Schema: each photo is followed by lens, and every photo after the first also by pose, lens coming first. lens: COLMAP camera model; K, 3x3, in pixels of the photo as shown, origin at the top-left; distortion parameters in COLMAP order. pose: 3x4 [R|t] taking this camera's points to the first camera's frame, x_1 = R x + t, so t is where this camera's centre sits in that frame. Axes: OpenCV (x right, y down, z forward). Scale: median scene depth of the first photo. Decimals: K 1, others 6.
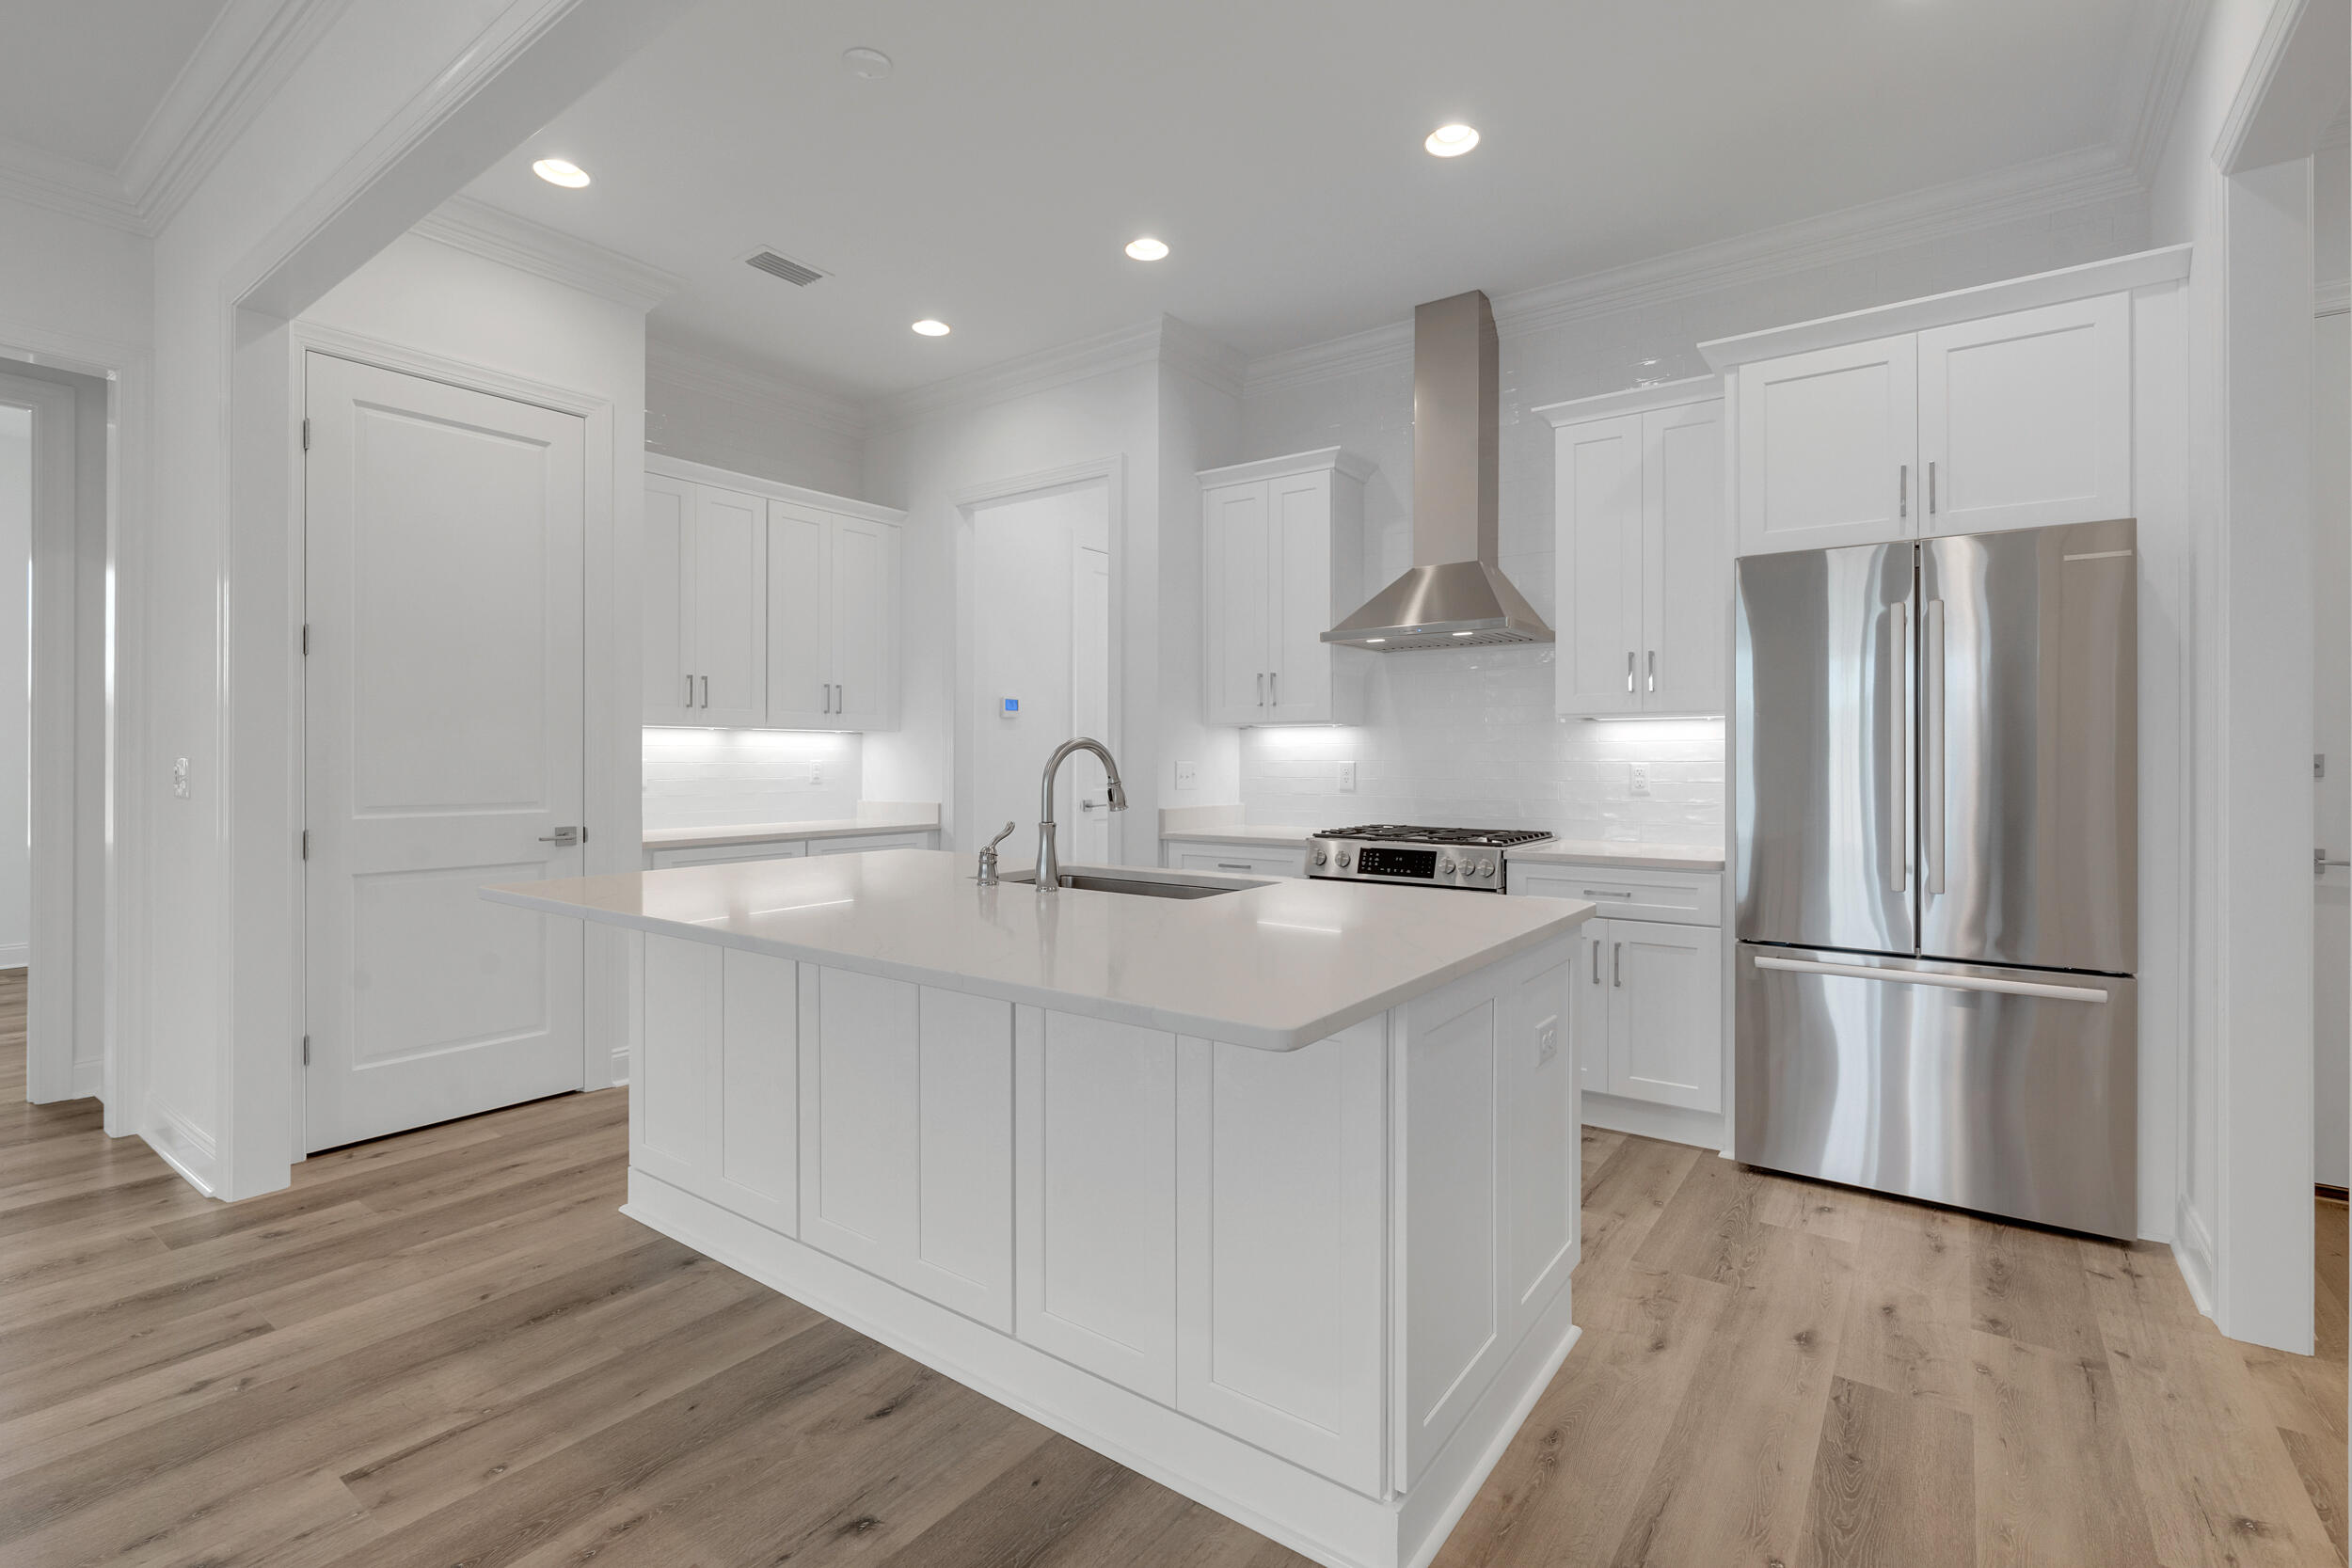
lens RADIAL K [[1070.3, 0, 1187.7], [0, 1070.3, 772.9], [0, 0, 1]] dist [-0.007717, 0.001615]
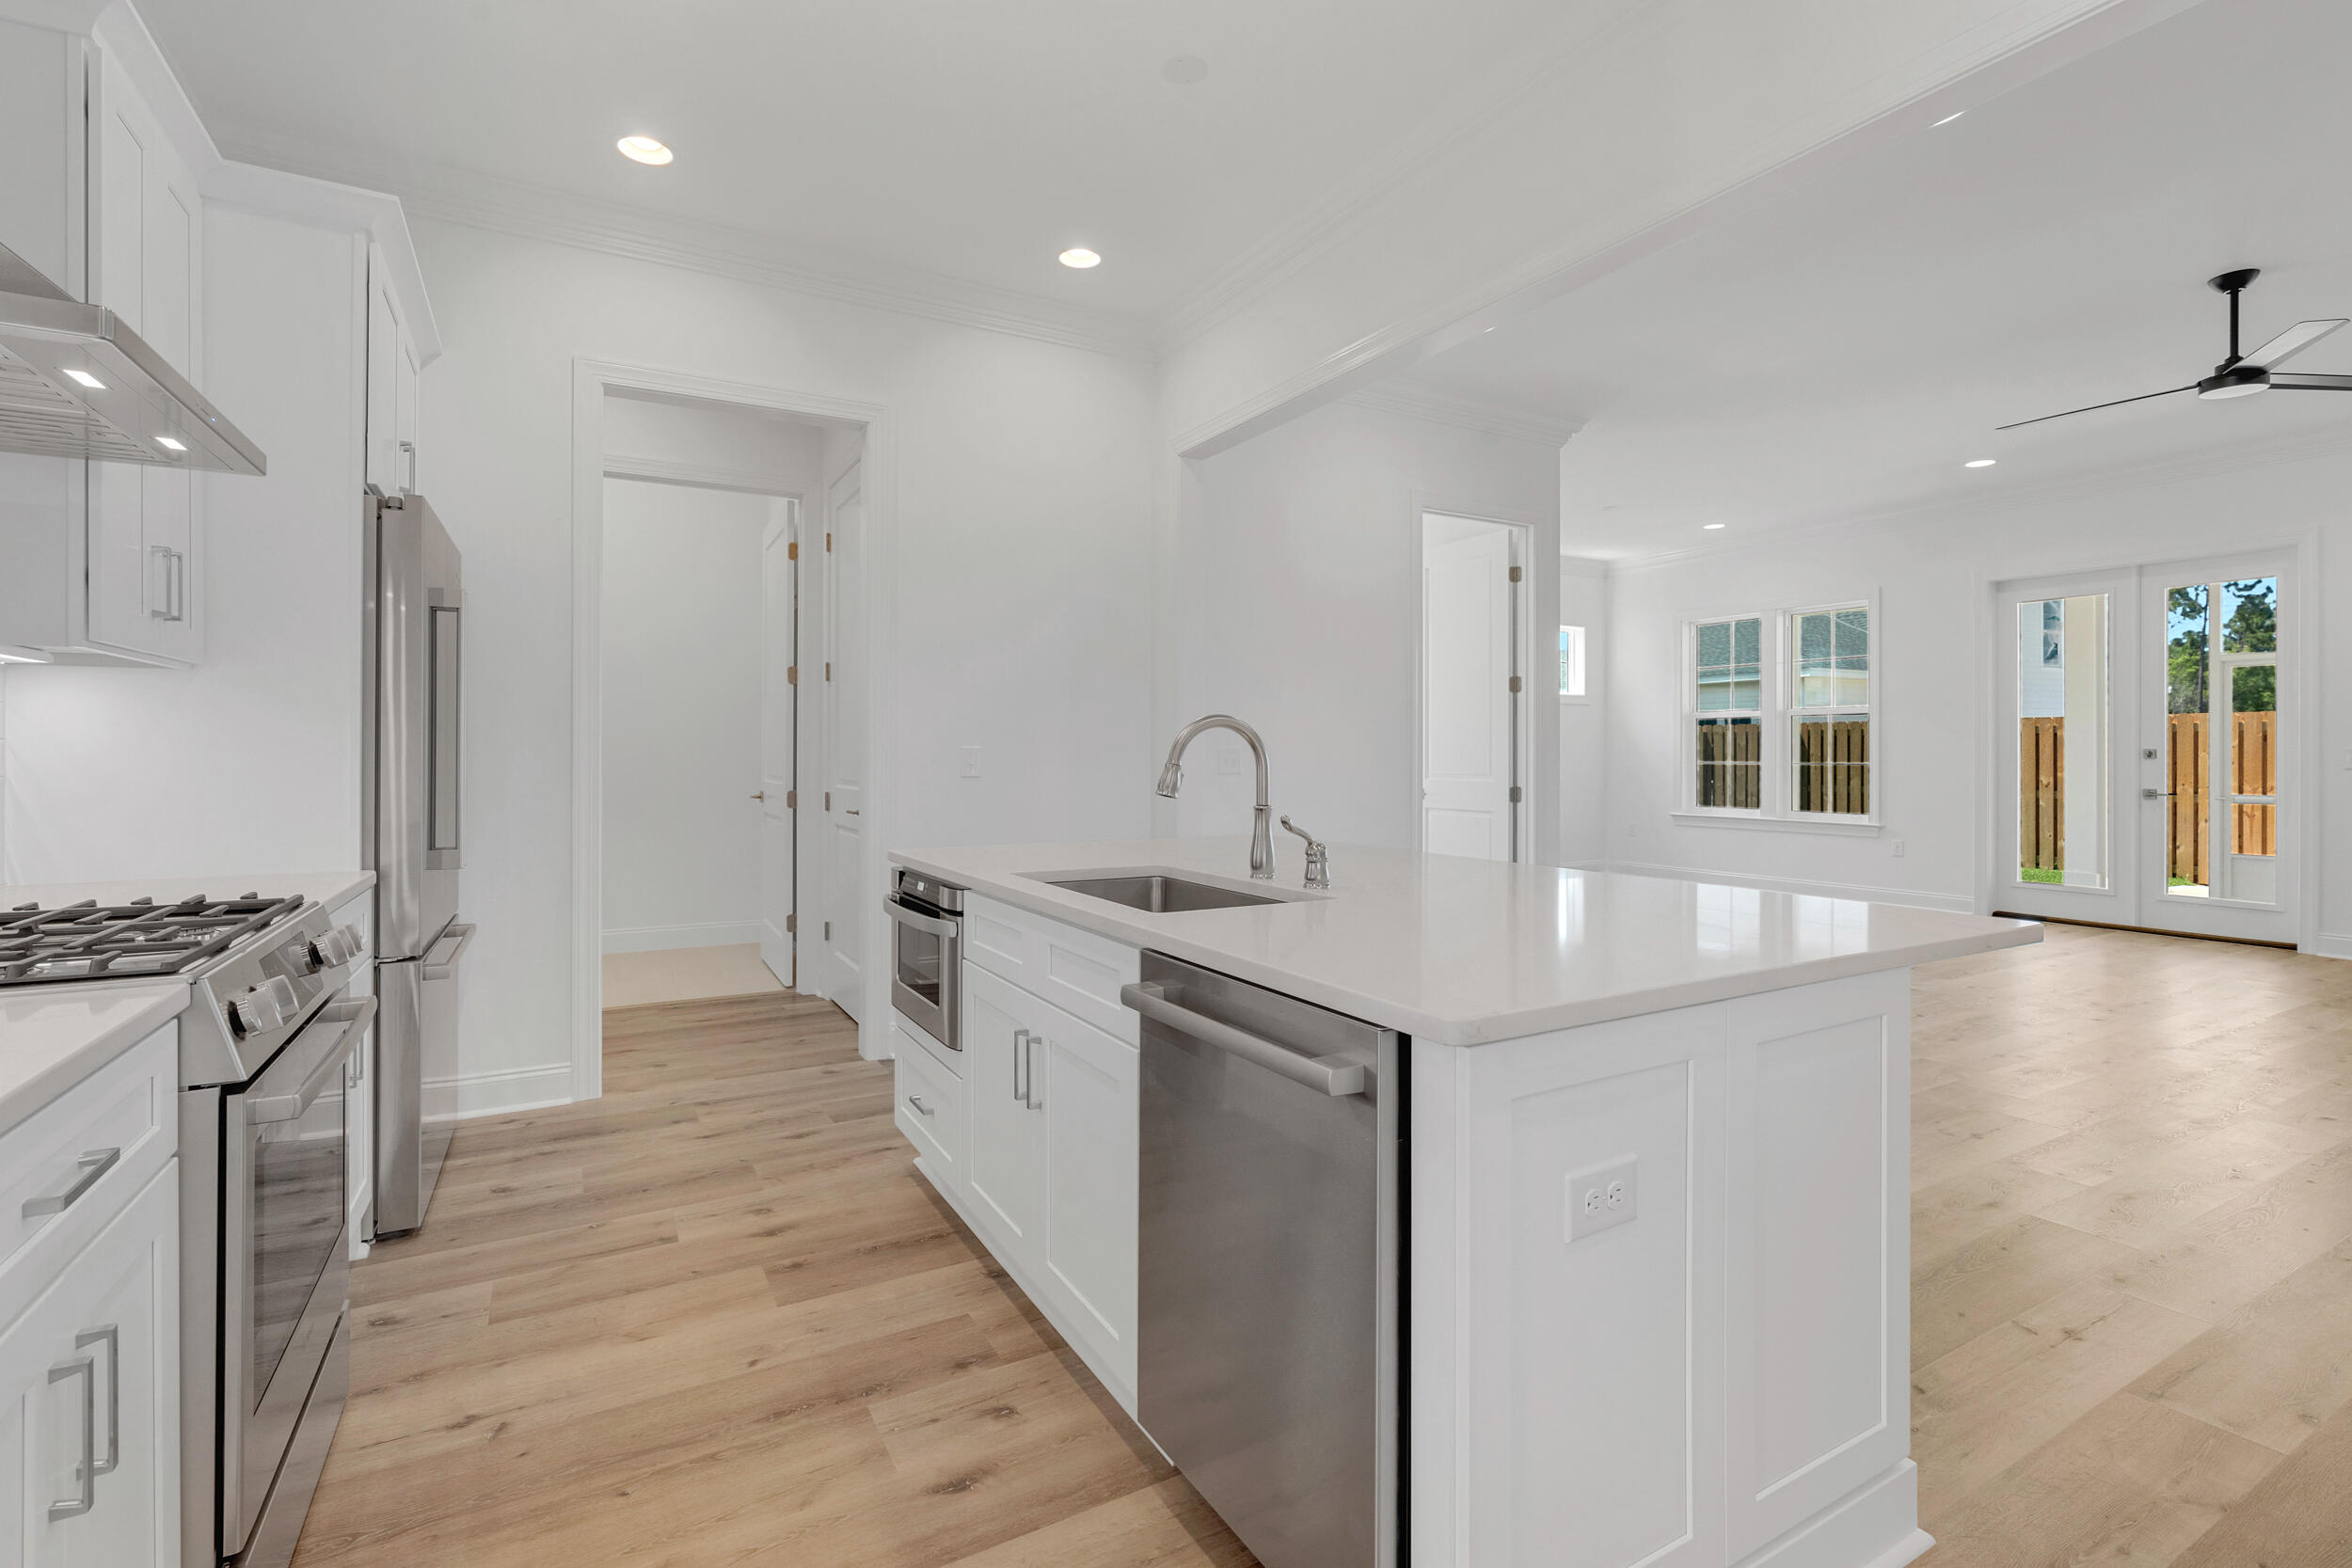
lens RADIAL K [[1070.3, 0, 1196.9], [0, 1070.3, 763.7], [0, 0, 1]] dist [-0.007717, 0.001615]
pose [[-0.912389, -0.005611, 0.409286, -0.307028], [0.005393, 0.999654, 0.025727, -0.009346], [-0.409289, 0.025680, -0.912043, 1.243455]]
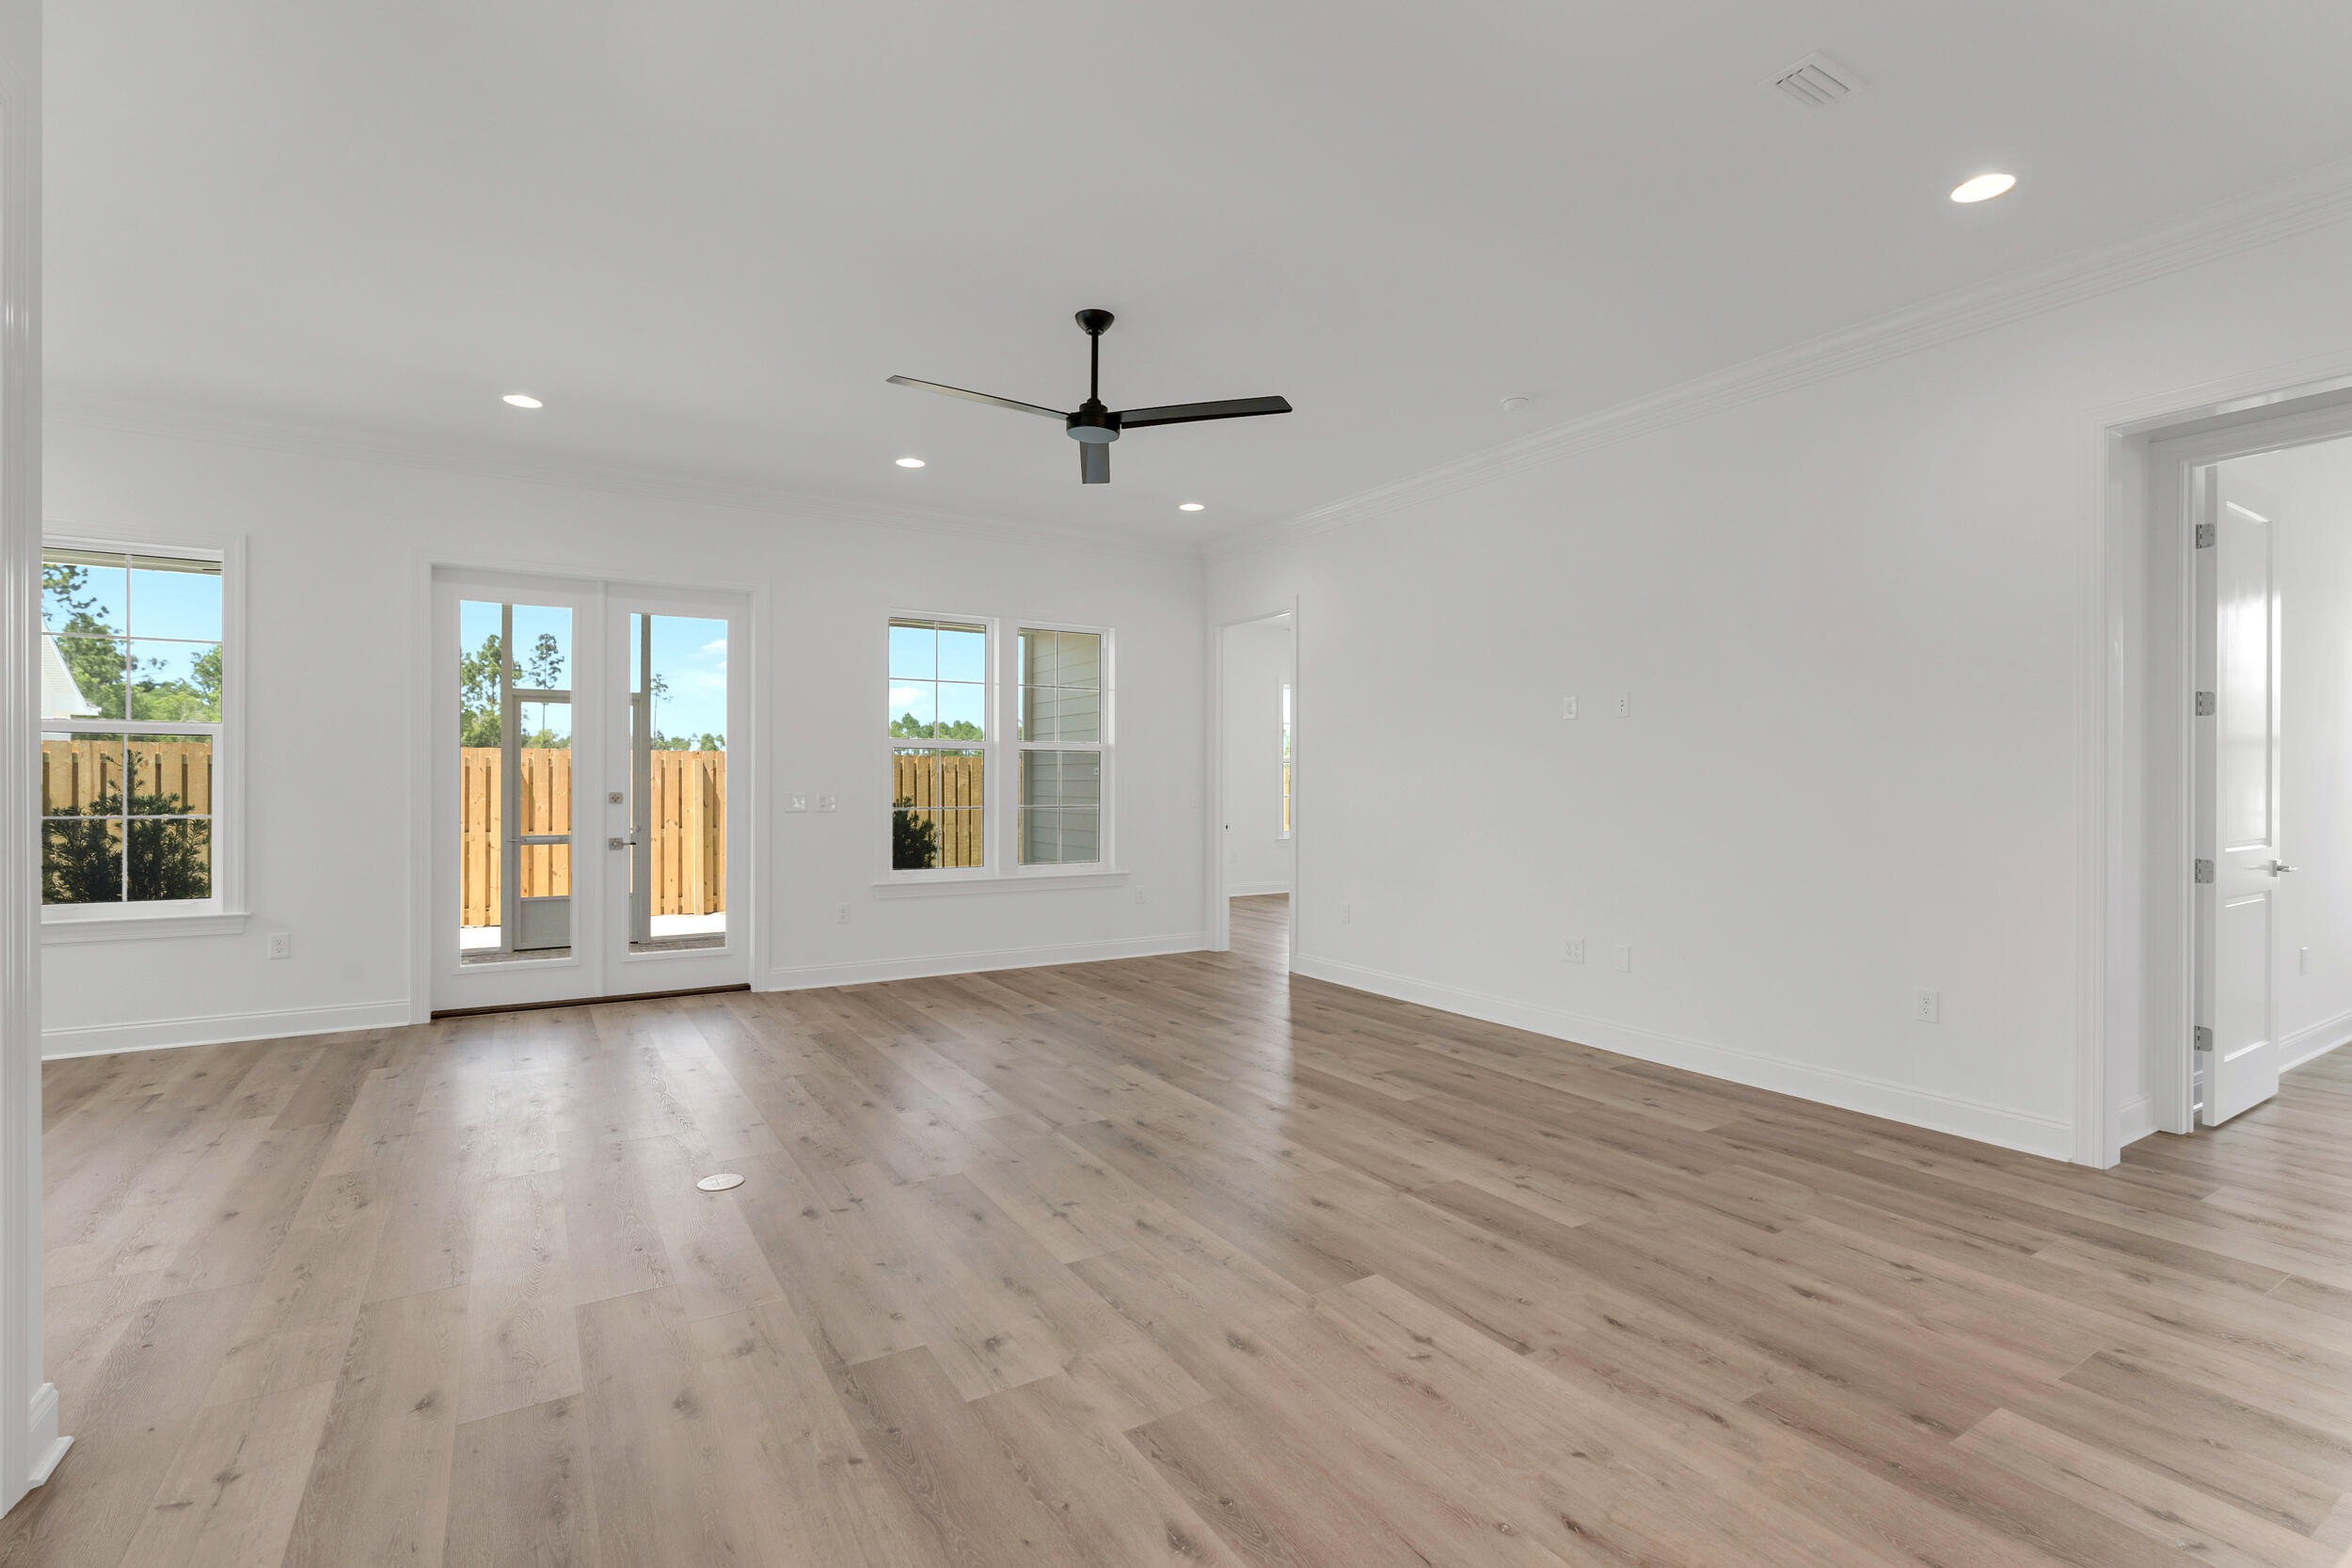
lens RADIAL K [[1070.3, 0, 1181.1], [0, 1070.3, 782.3], [0, 0, 1]] dist [-0.007717, 0.001615]
pose [[-0.378392, -0.003137, -0.925640, 0.124659], [-0.020038, 0.999788, 0.004803, -0.019433], [0.925428, 0.020366, -0.378375, 0.303335]]
